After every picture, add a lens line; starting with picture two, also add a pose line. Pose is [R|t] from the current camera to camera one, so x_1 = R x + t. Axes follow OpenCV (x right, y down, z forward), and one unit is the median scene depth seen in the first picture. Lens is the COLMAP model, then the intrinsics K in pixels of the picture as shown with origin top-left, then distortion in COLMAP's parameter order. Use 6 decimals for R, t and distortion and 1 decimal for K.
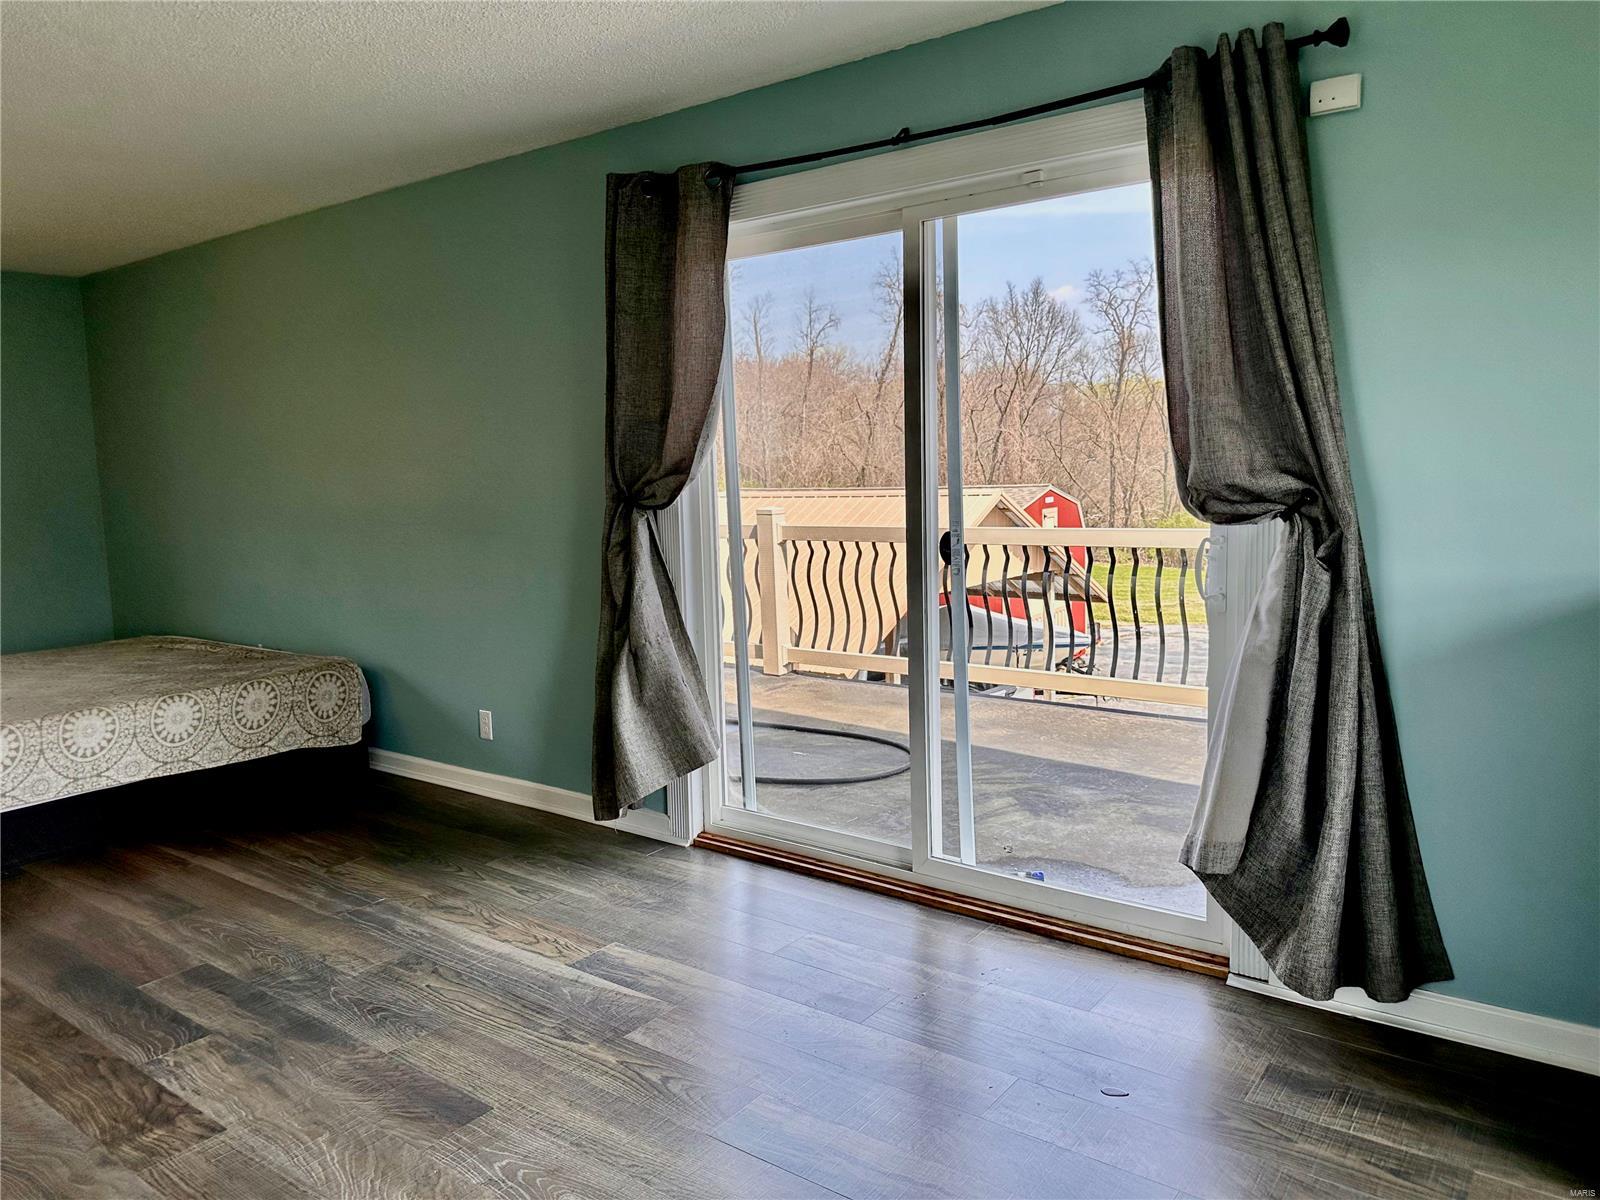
lens RADIAL K [[1123.4, 0, 800.0], [0, 1123.4, 600.0], [0, 0, 1]] dist [0.077009, -0.105096]
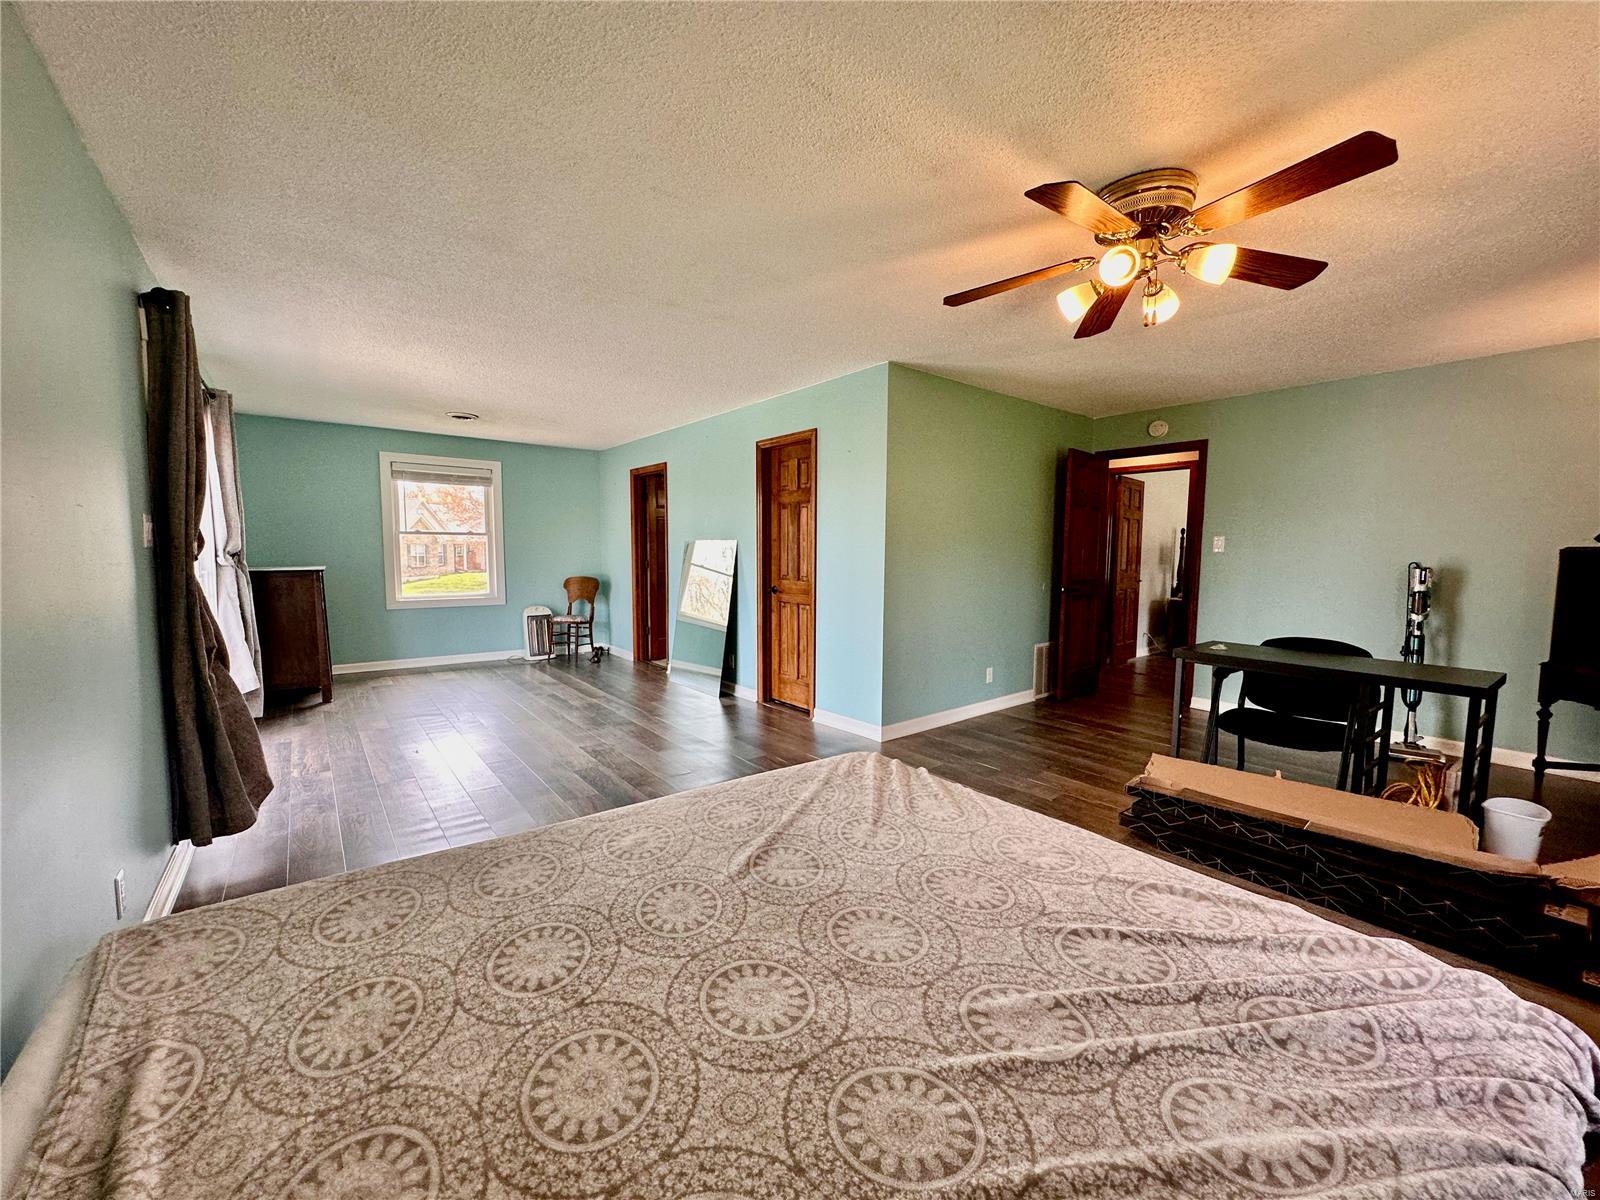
lens RADIAL K [[637.1, 0, 799.4], [0, 637.1, 601.6], [0, 0, 1]] dist [-0.001190, 0.000194]
pose [[-0.967596, -0.008249, 0.252370, -1.023181], [0.040711, 0.981294, 0.188164, -0.159996], [-0.249201, 0.192341, -0.949160, 1.622563]]
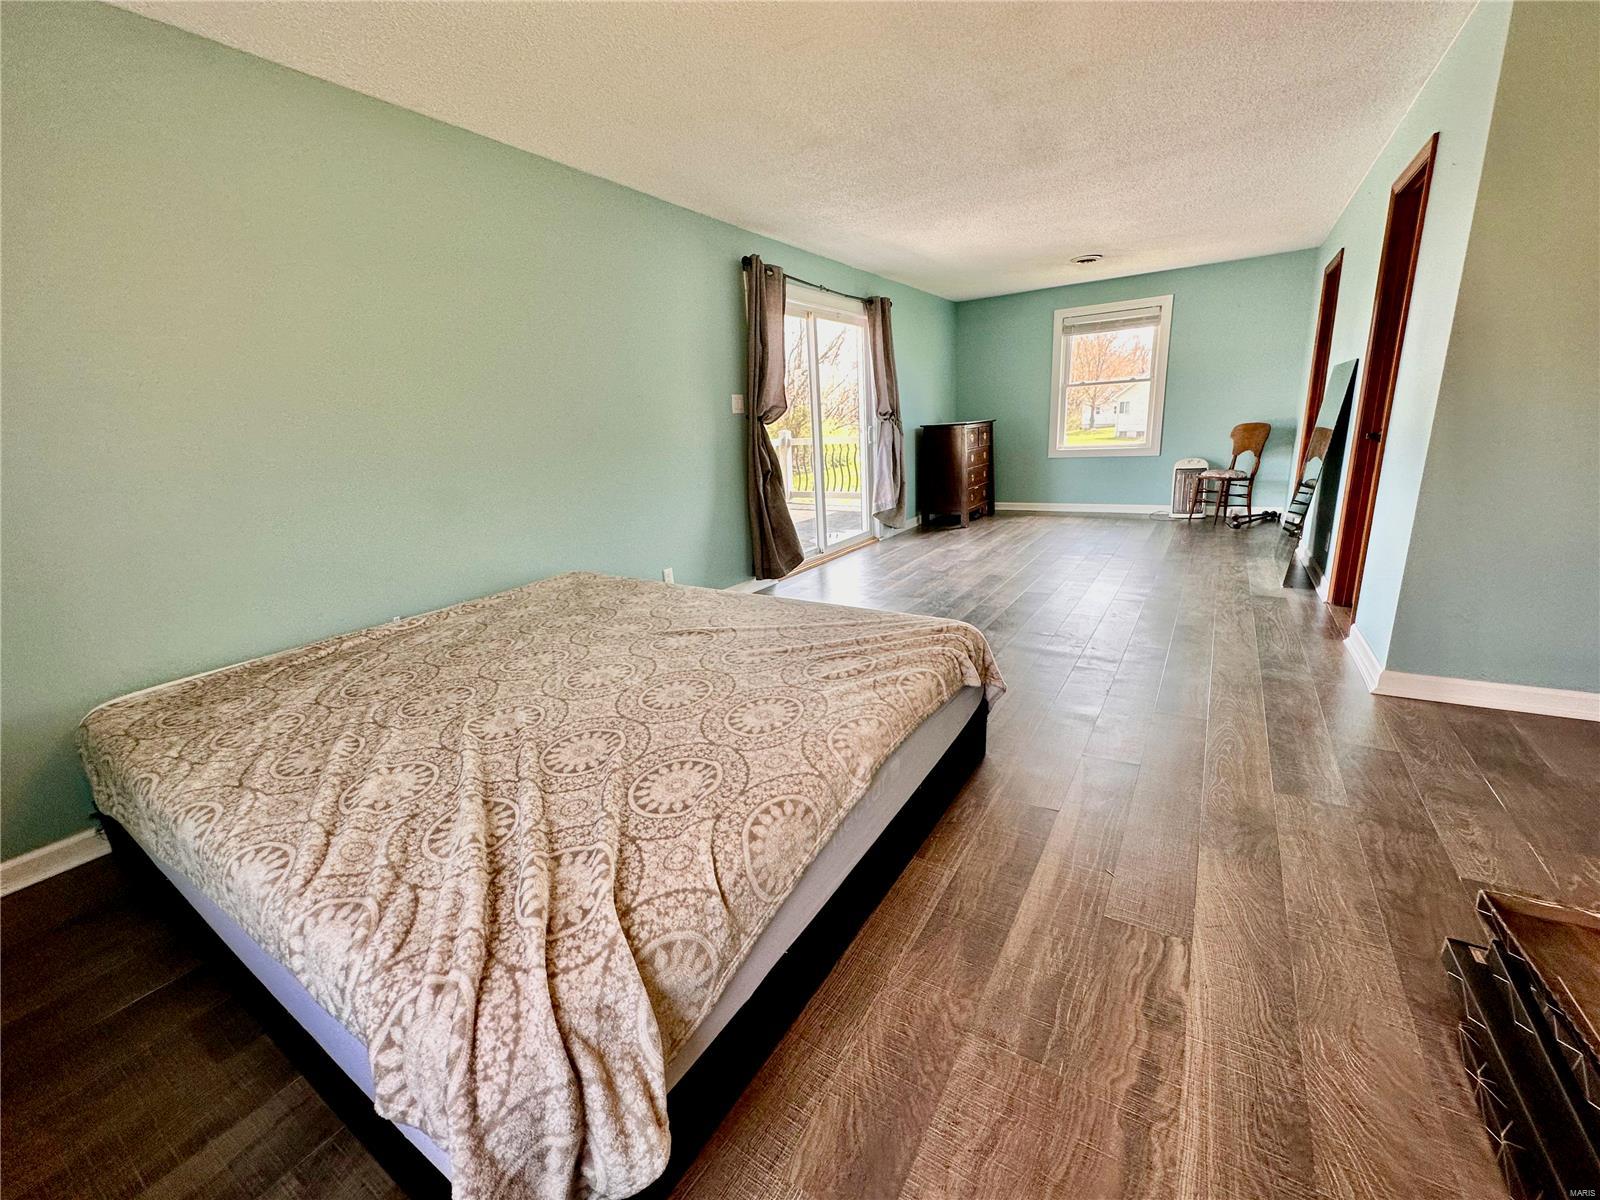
lens RADIAL K [[637.1, 0, 799.4], [0, 637.1, 601.6], [0, 0, 1]] dist [-0.001190, 0.000194]
pose [[-0.073707, -0.241369, 0.967630, -1.494350], [0.174263, 0.952224, 0.250800, -0.058014], [-0.981937, 0.187108, -0.028124, 1.125894]]
